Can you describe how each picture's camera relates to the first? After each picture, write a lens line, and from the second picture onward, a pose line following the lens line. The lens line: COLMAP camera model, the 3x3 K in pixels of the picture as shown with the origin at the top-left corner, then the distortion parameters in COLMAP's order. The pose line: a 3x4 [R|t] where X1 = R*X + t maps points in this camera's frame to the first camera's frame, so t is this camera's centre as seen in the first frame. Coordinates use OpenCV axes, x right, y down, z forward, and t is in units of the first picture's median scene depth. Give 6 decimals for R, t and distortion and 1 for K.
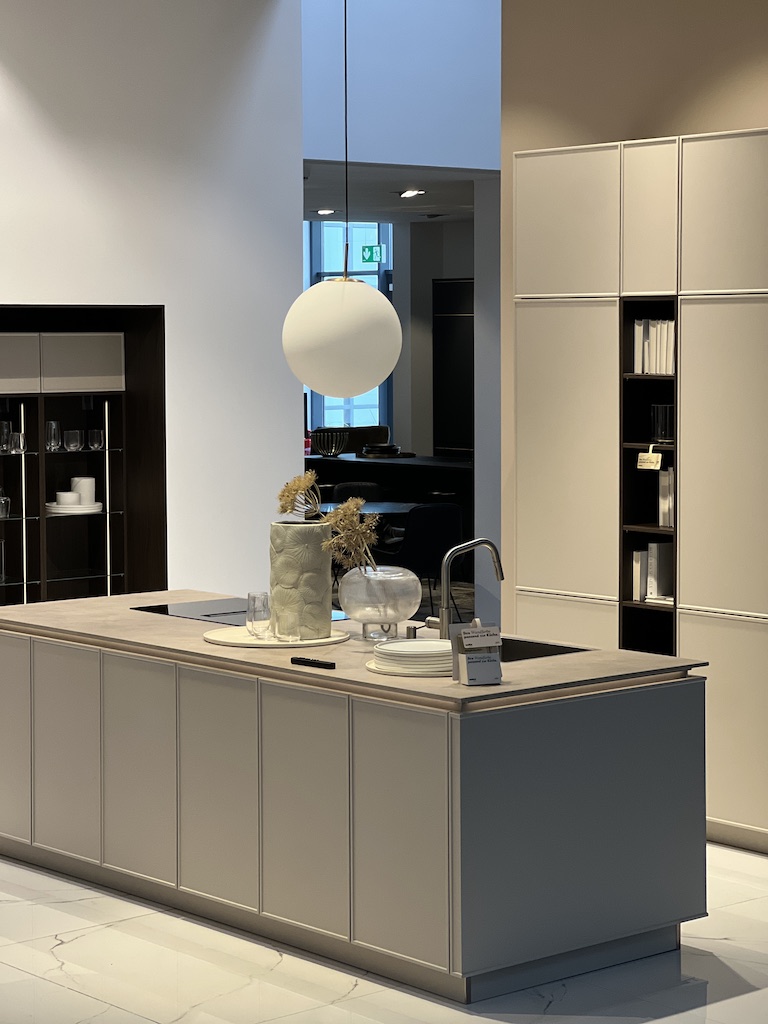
lens RADIAL K [[2298.2, 0, 383.8], [0, 2298.2, 511.0], [0, 0, 1]] dist [0.184558, 0.000000]
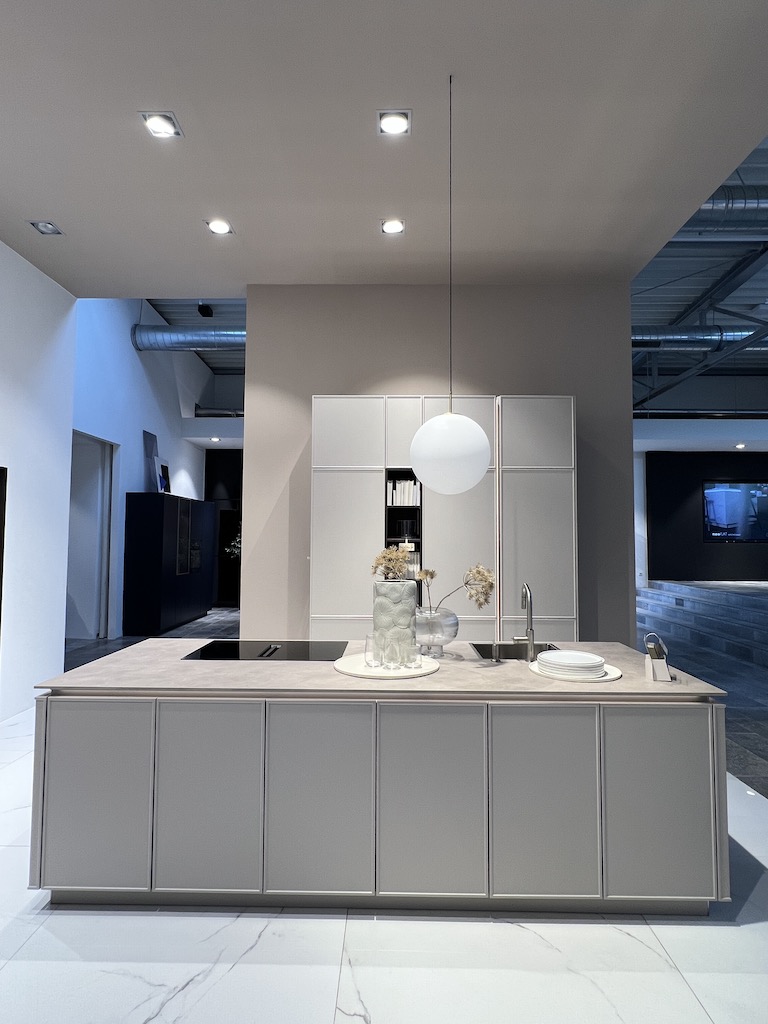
lens RADIAL K [[537.9, 0, 384.0], [0, 537.9, 516.3], [0, 0, 1]] dist [-0.023947, -0.000432]
pose [[0.667457, 0.041298, 0.743502, -0.258029], [0.052167, 0.993414, -0.102011, -0.001038], [-0.742819, 0.106874, 0.660907, 0.694982]]
